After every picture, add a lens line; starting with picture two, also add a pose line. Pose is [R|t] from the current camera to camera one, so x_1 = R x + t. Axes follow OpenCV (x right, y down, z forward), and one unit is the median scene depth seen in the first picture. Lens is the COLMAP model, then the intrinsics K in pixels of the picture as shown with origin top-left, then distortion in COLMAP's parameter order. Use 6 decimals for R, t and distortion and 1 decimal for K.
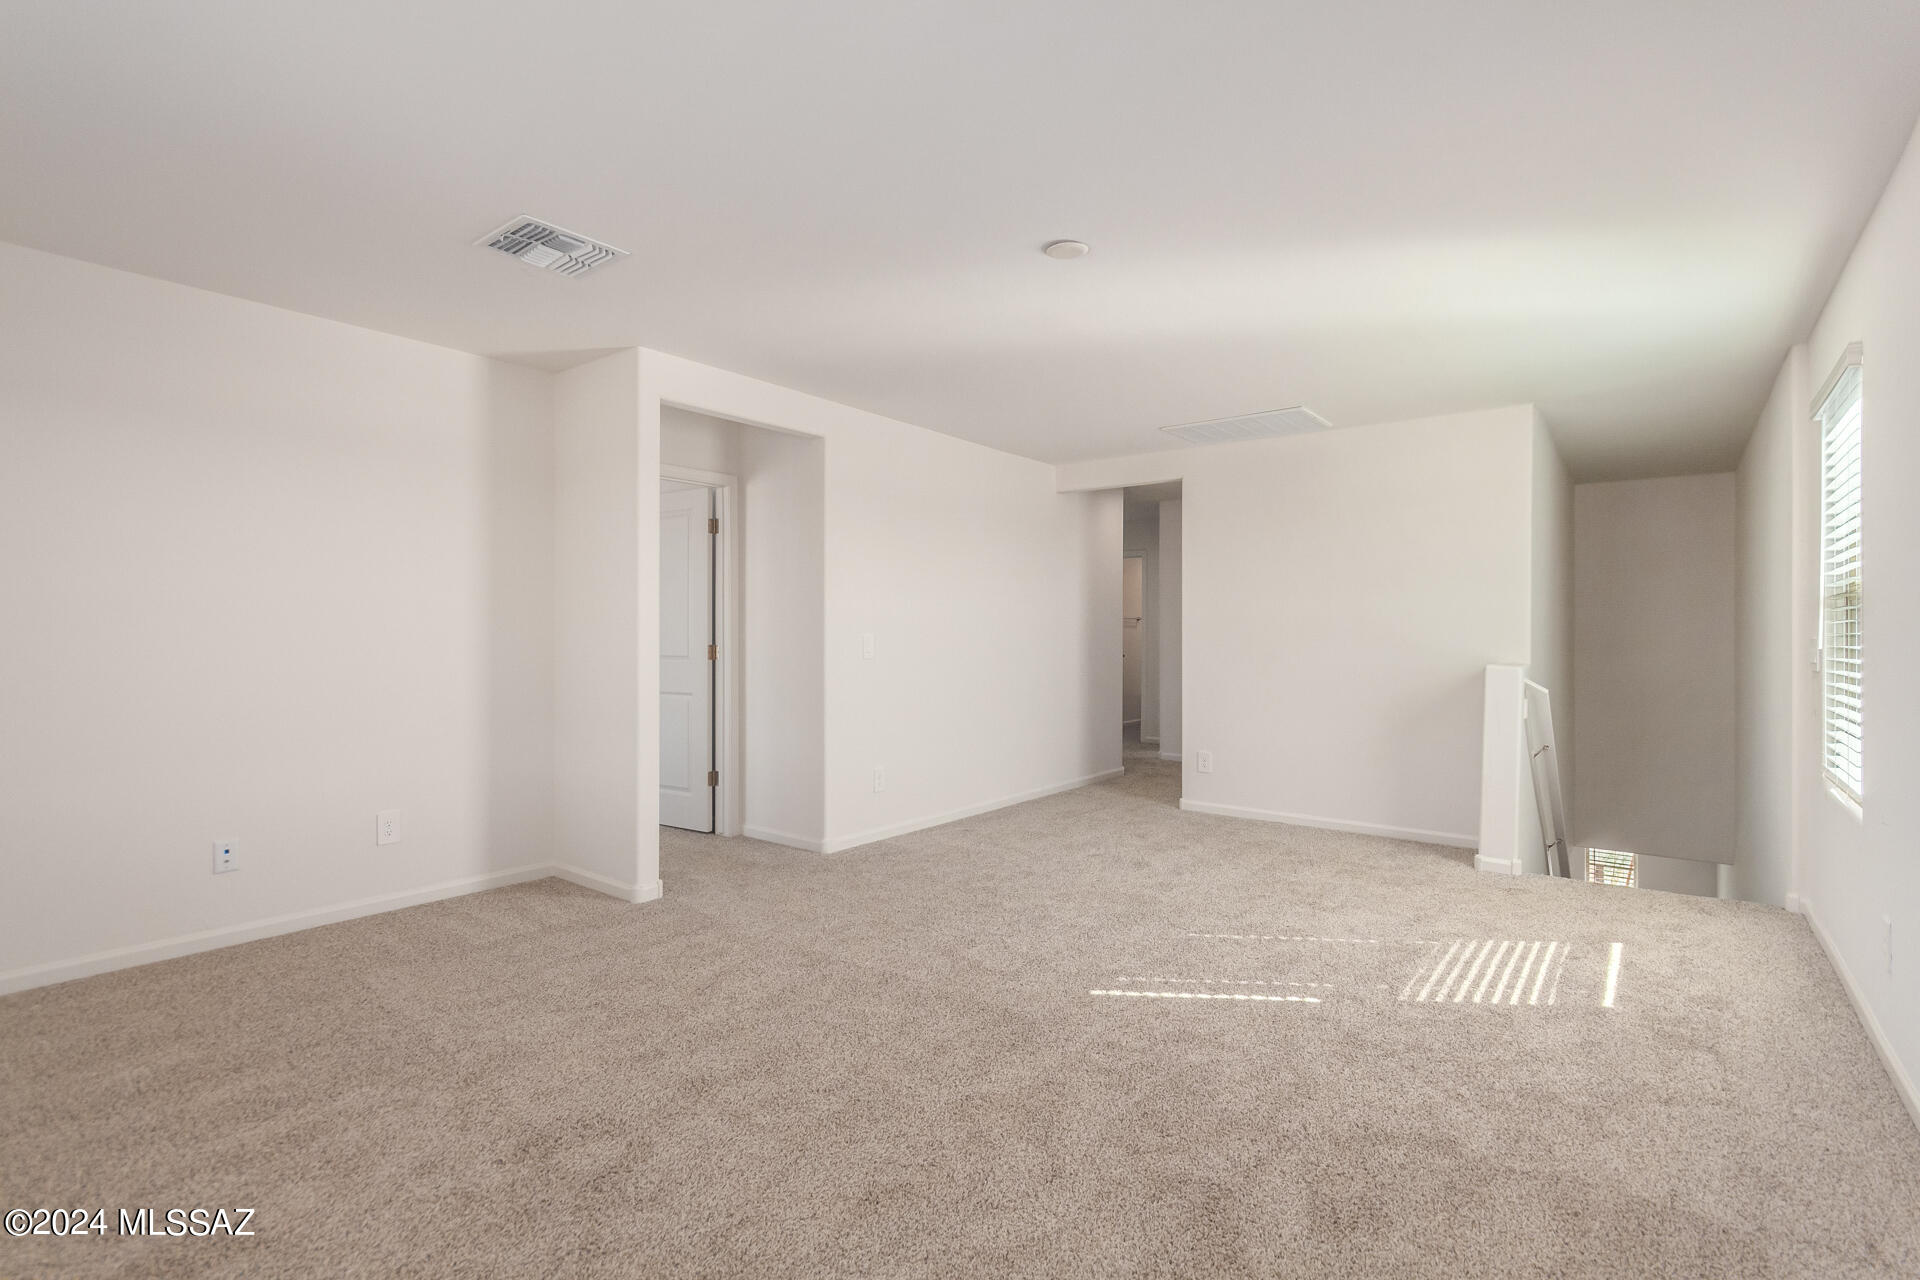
lens RADIAL K [[899.7, 0, 966.8], [0, 899.7, 634.6], [0, 0, 1]] dist [0.009438, -0.000221]
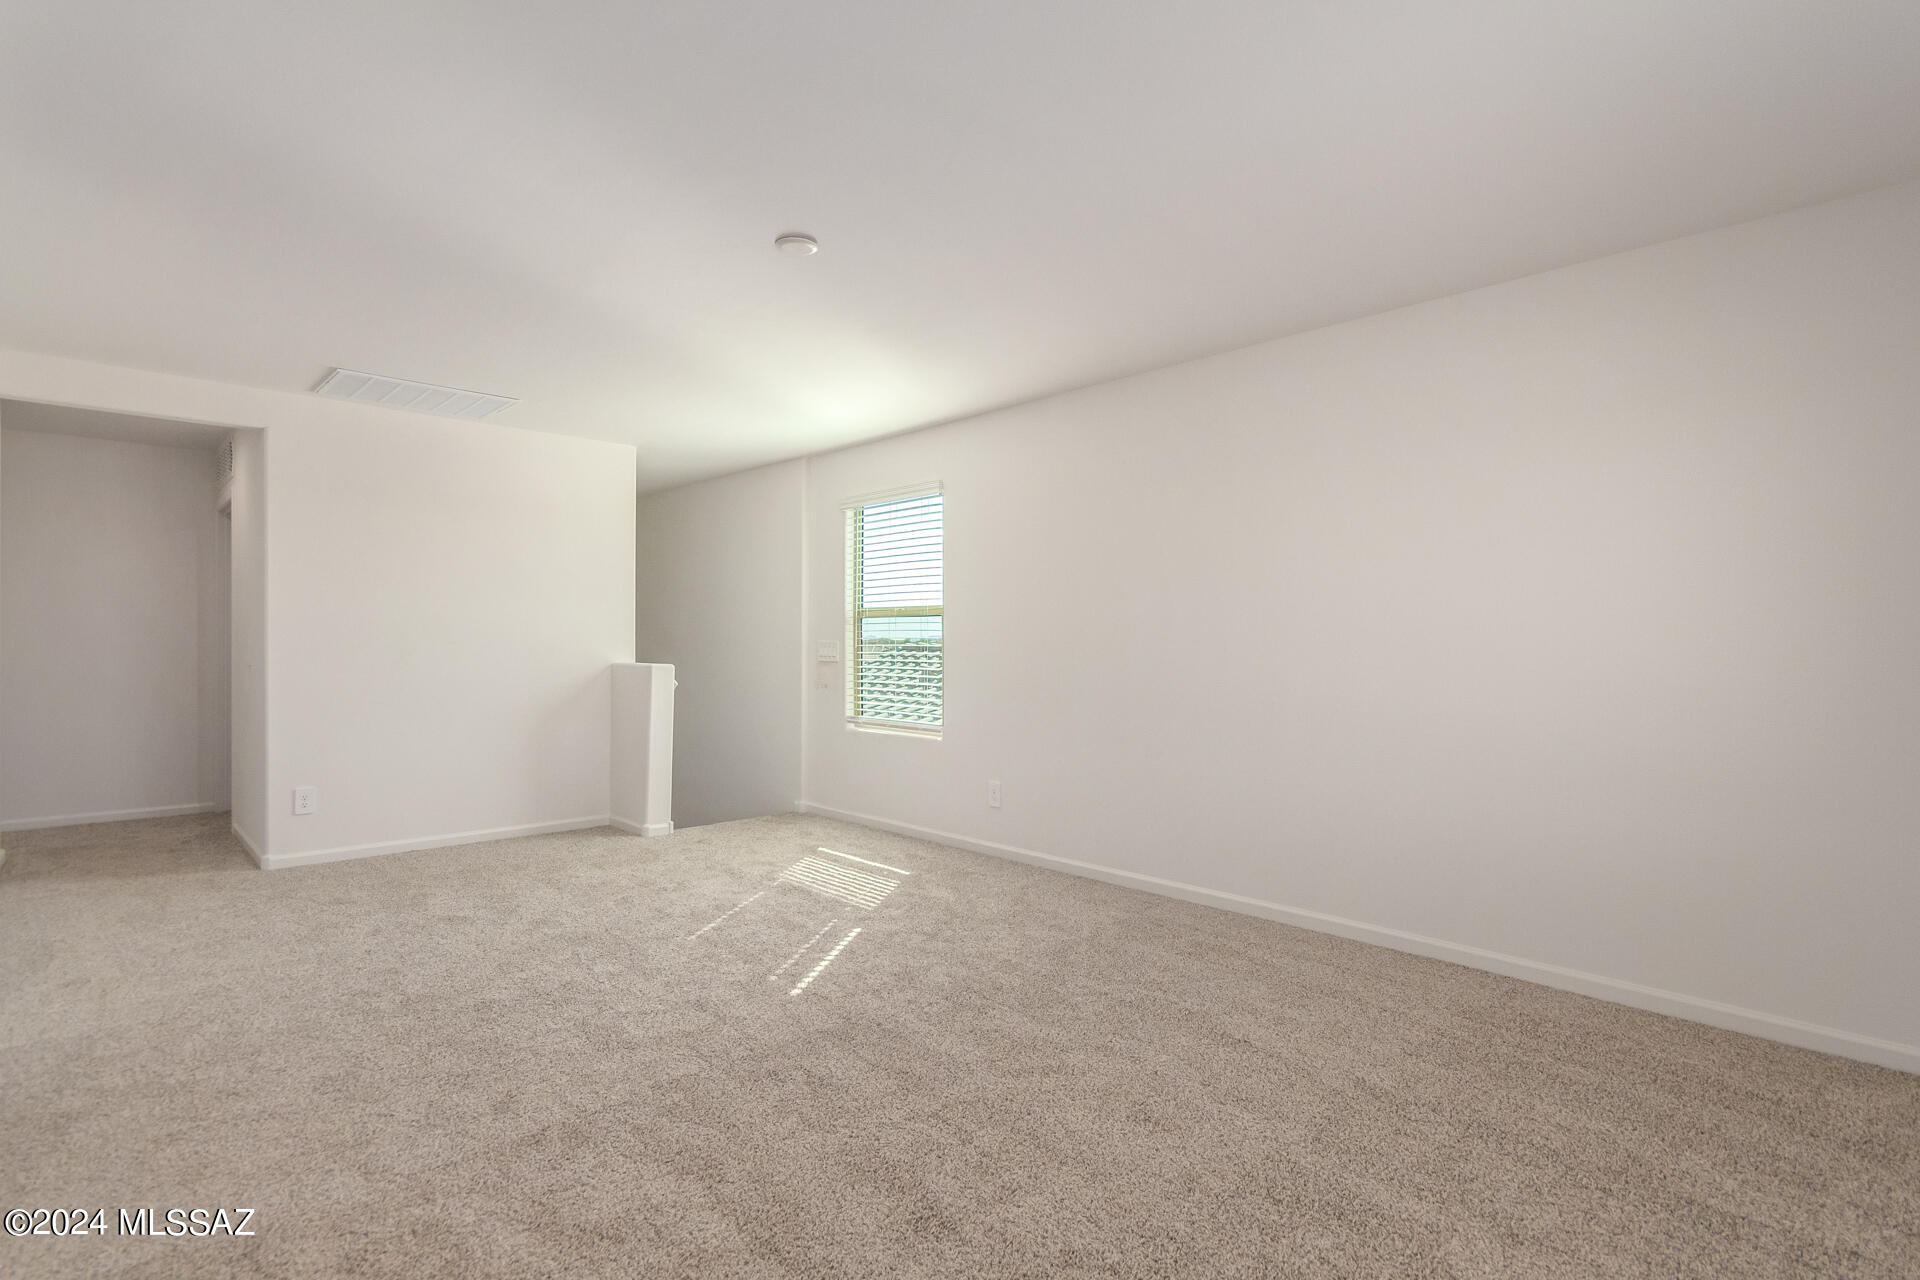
lens RADIAL K [[899.7, 0, 966.8], [0, 899.7, 634.6], [0, 0, 1]] dist [0.009438, -0.000221]
pose [[0.168477, 0.004775, 0.985694, -0.728146], [-0.005020, 0.999979, -0.003986, 0.007514], [-0.985693, -0.004276, 0.168497, 0.592513]]
